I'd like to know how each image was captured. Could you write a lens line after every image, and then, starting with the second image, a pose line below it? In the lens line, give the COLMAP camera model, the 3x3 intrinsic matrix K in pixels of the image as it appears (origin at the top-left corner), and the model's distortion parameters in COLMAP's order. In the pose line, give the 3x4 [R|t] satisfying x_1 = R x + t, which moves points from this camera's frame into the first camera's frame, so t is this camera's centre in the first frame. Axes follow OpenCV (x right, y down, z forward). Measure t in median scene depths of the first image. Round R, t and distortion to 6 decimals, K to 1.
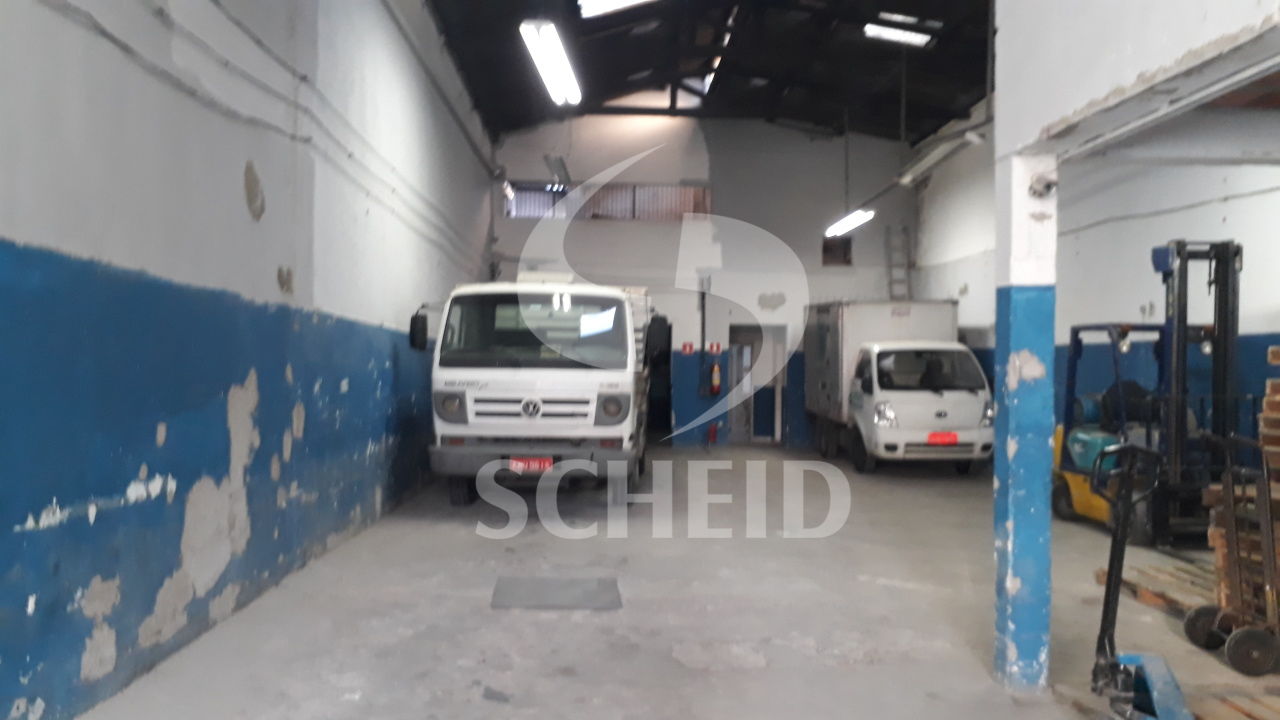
lens RADIAL K [[958.7, 0, 604.1], [0, 958.7, 365.2], [0, 0, 1]] dist [0.127832, -0.260807]
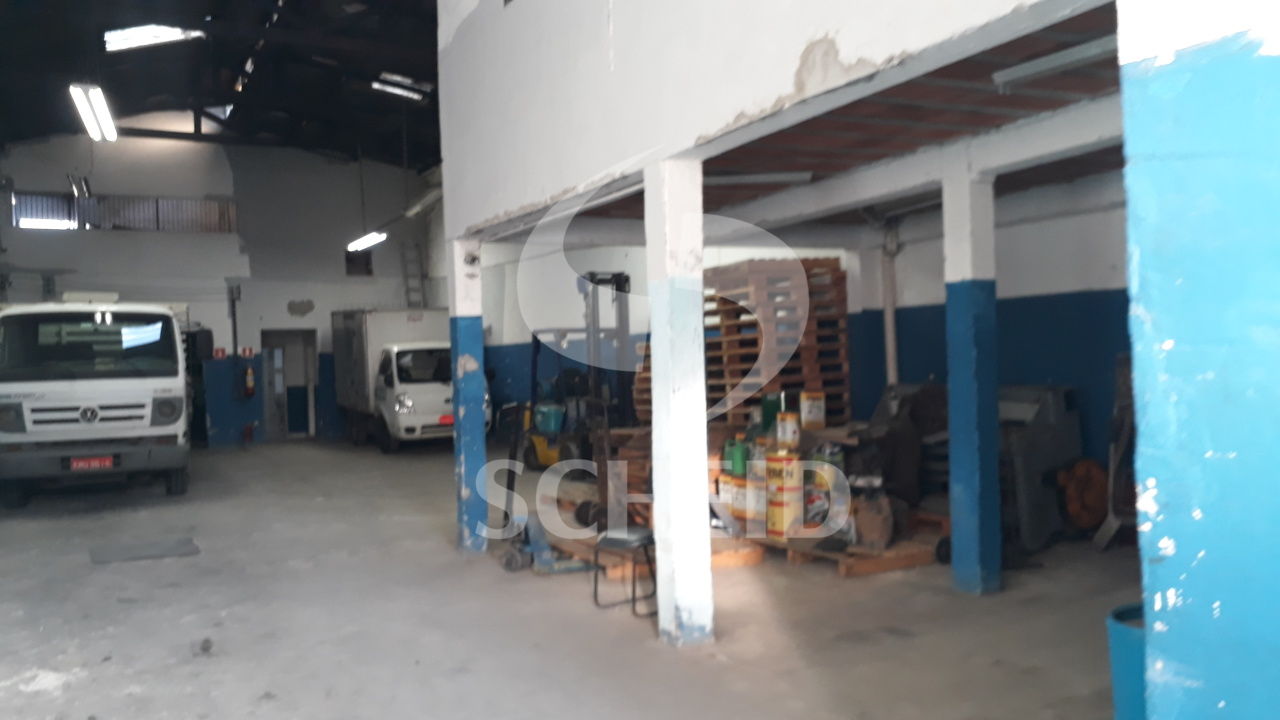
lens RADIAL K [[1045.3, 0, 644.1], [0, 1045.3, 366.7], [0, 0, 1]] dist [0.144161, -0.223370]
pose [[0.881852, -0.041913, 0.469660, -0.082046], [0.038960, 0.999113, 0.016010, -0.005750], [-0.469915, 0.004179, 0.882702, -0.401759]]
